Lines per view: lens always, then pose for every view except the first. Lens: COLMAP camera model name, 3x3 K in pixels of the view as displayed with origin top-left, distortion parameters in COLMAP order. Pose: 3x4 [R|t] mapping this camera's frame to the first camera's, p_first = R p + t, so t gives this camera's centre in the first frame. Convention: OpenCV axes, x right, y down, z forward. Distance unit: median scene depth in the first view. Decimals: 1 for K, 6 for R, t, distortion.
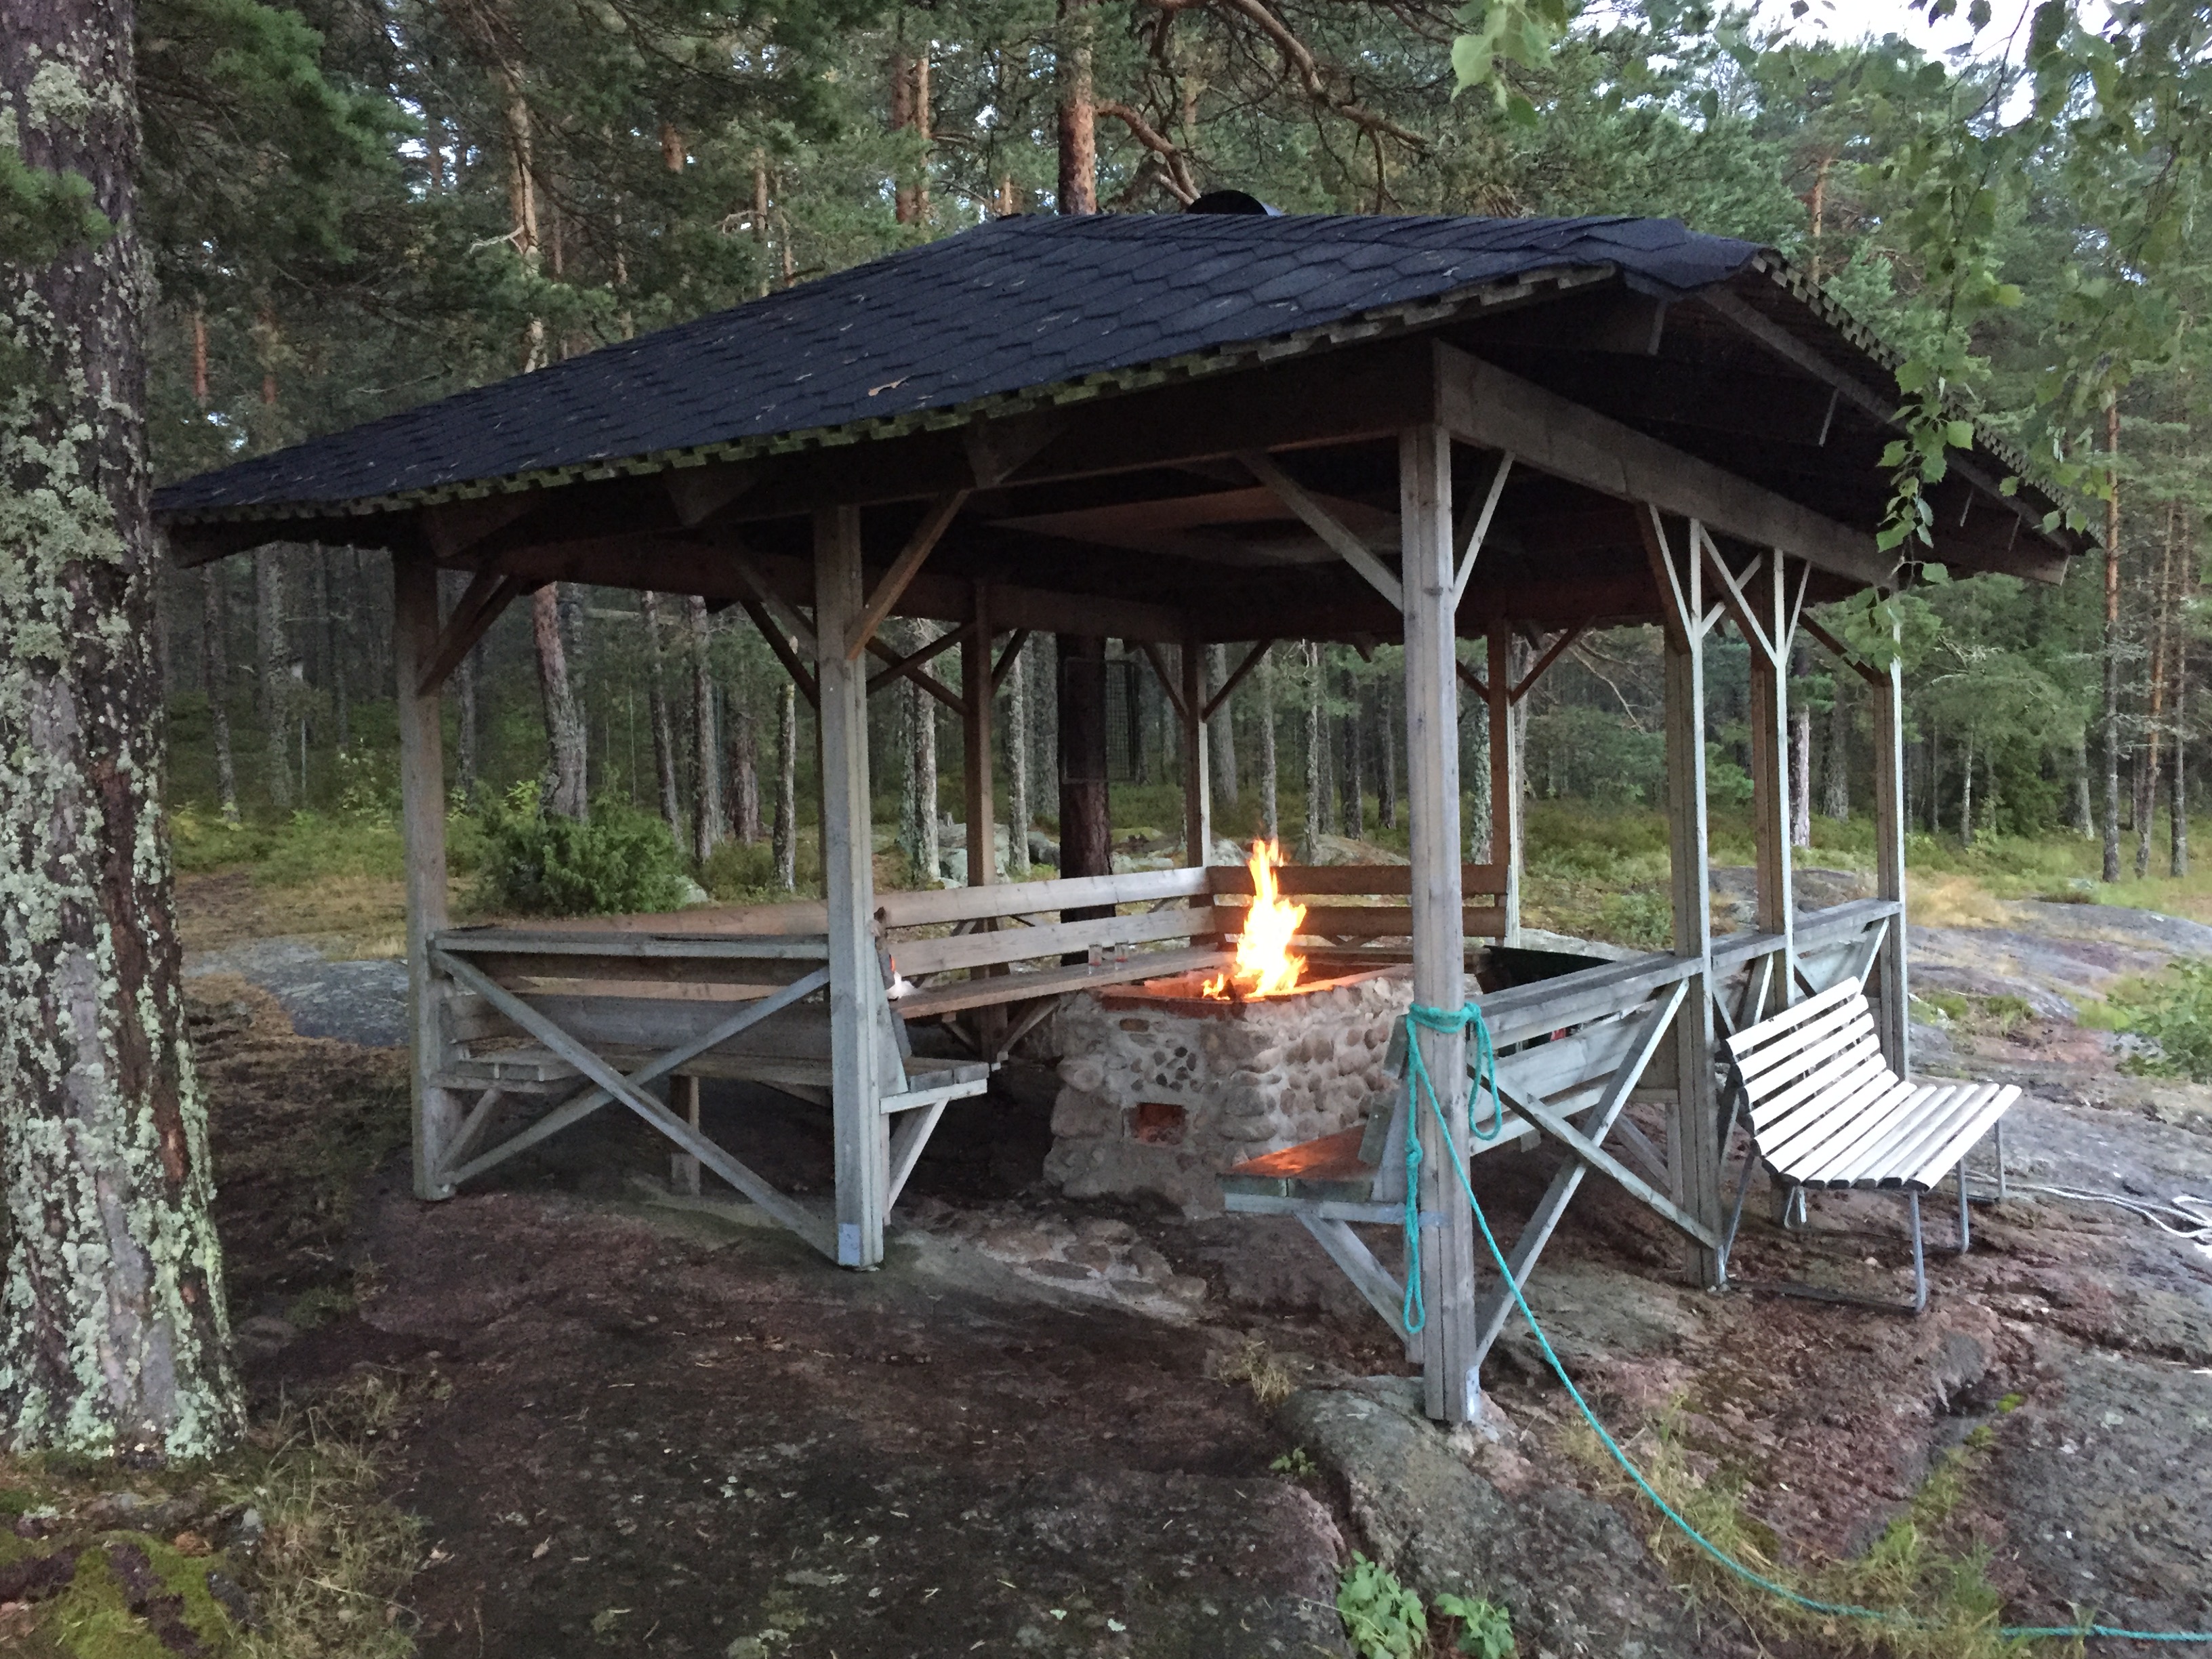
lens RADIAL K [[2233.0, 0, 1106.0], [0, 2233.0, 829.5], [0, 0, 1]] dist [-0.002090, -0.000793]
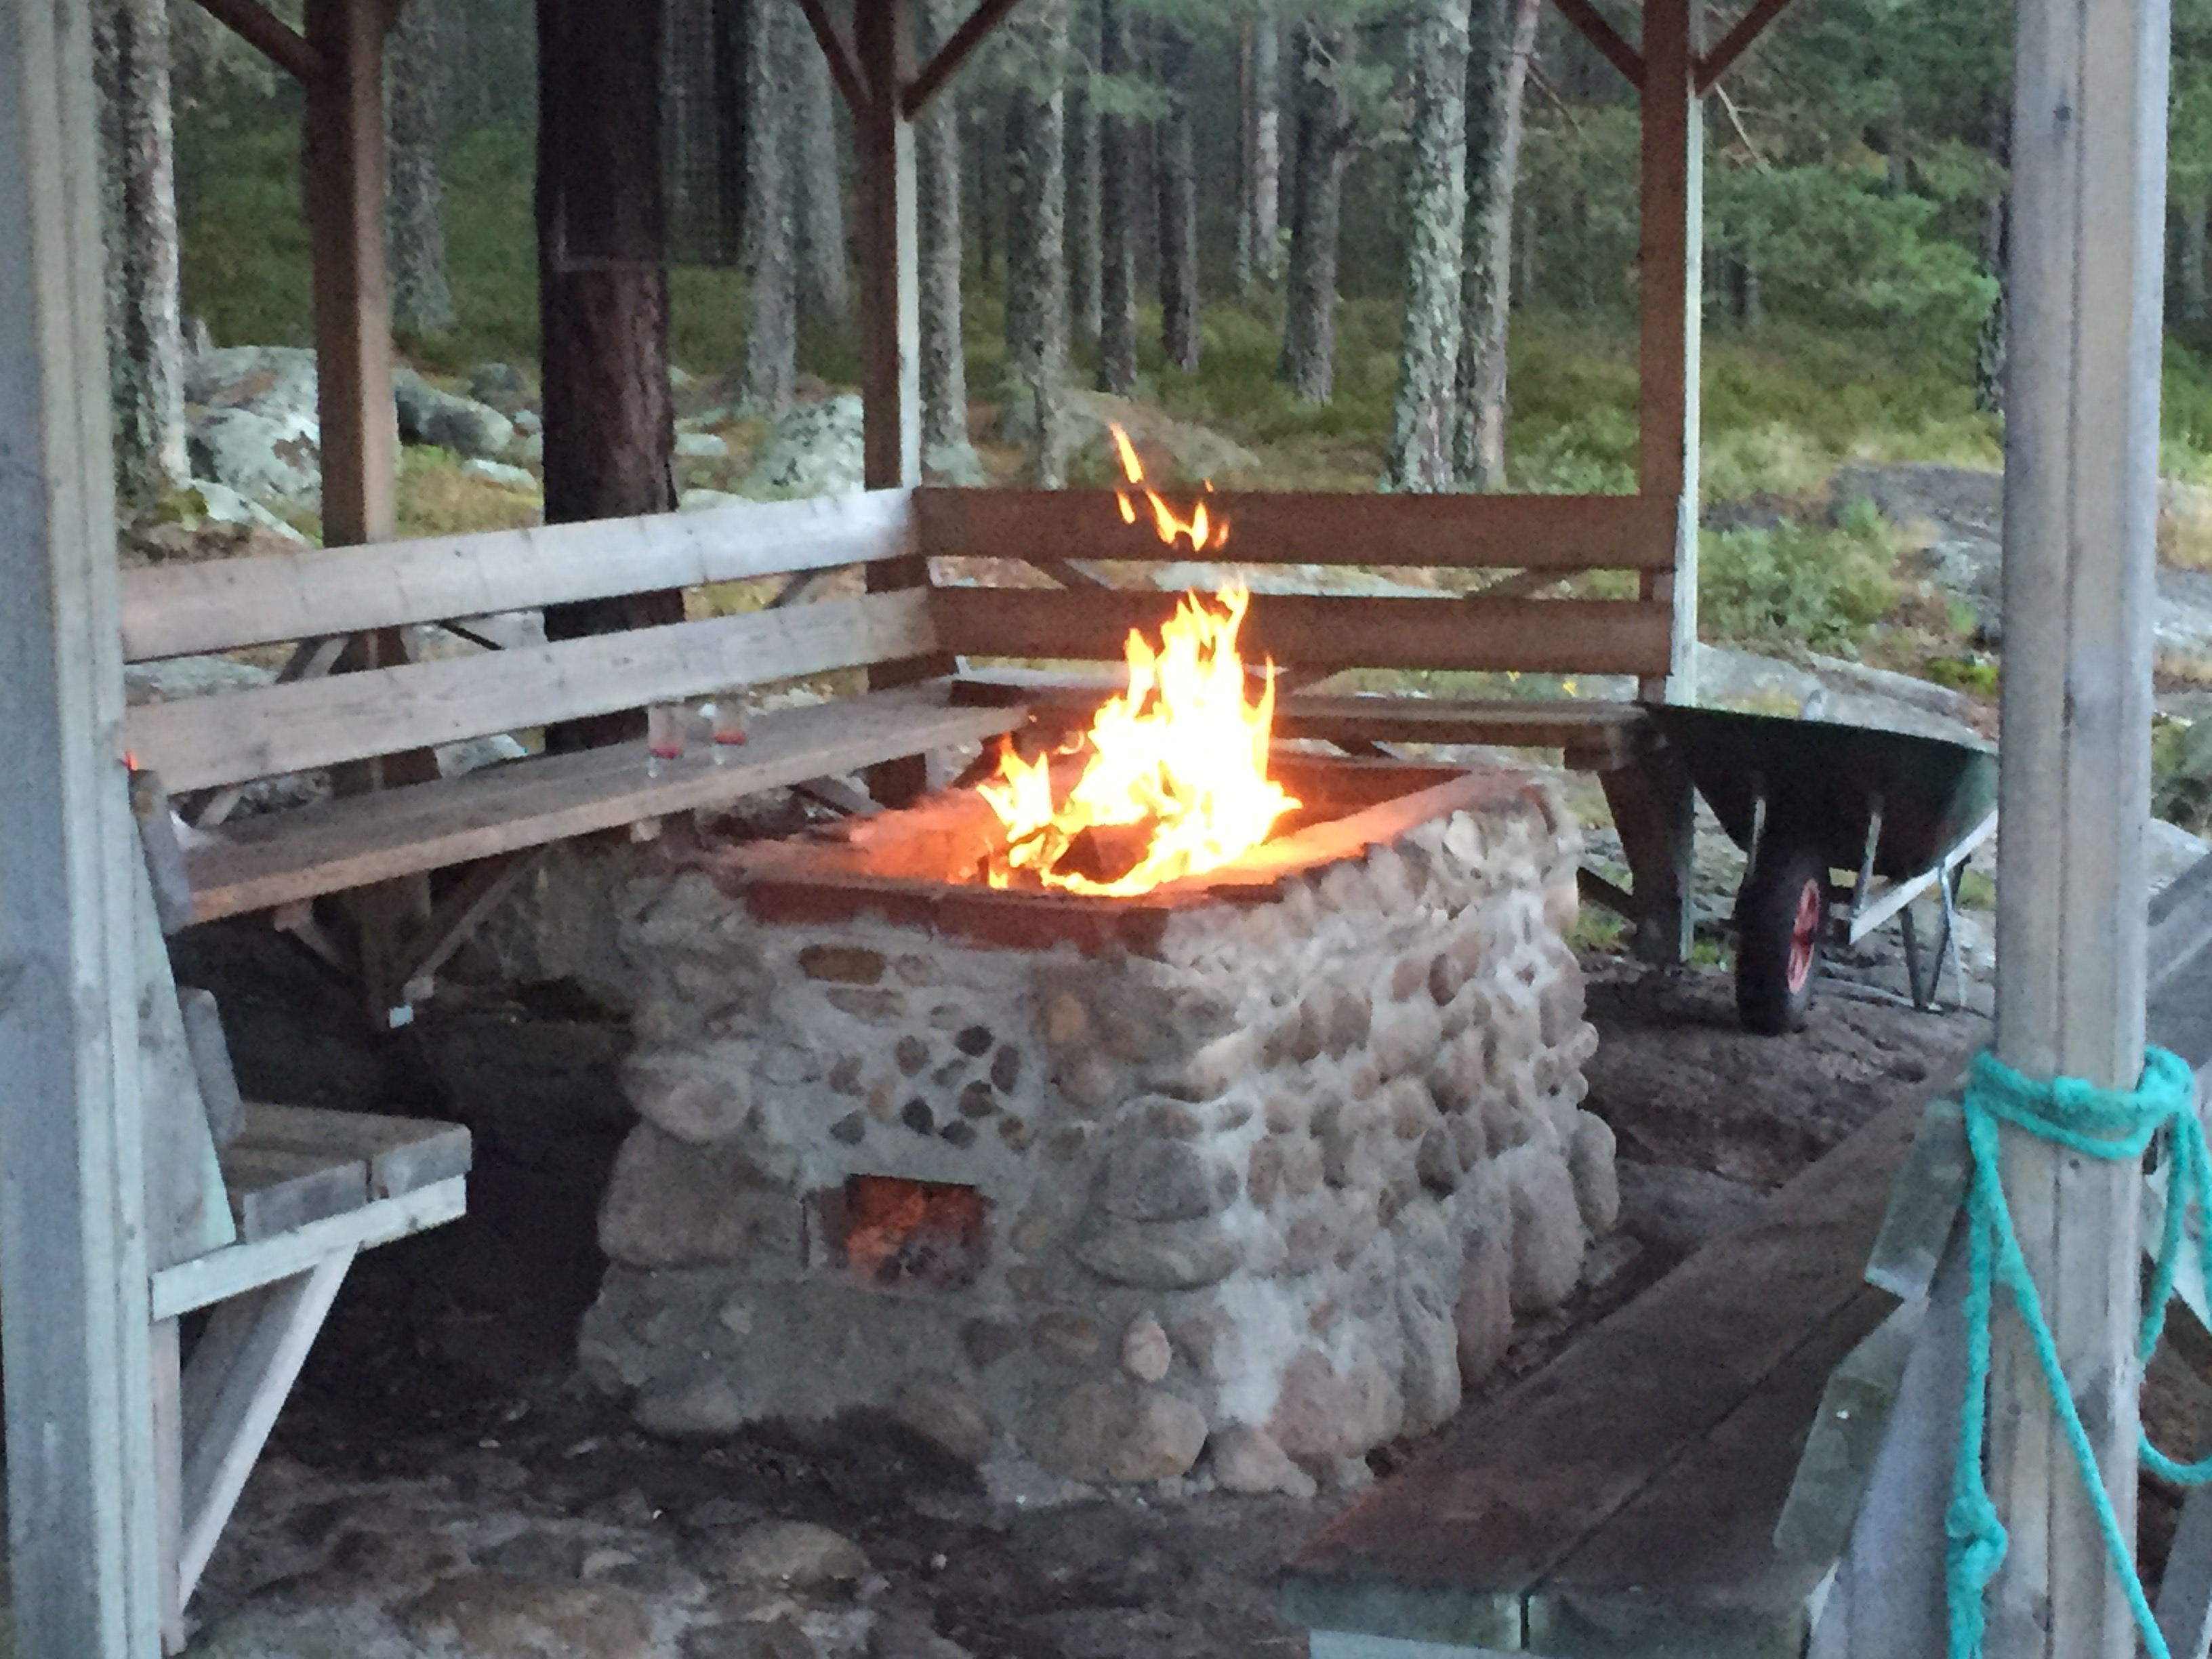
lens RADIAL K [[4065.8, 0, 1106.0], [0, 4065.8, 829.5], [0, 0, 1]] dist [0.044317, -0.003249]
pose [[0.986019, -0.003411, 0.166600, -0.054132], [-0.016697, 0.992736, 0.119147, -0.012744], [-0.165796, -0.120262, 0.978800, 0.352029]]
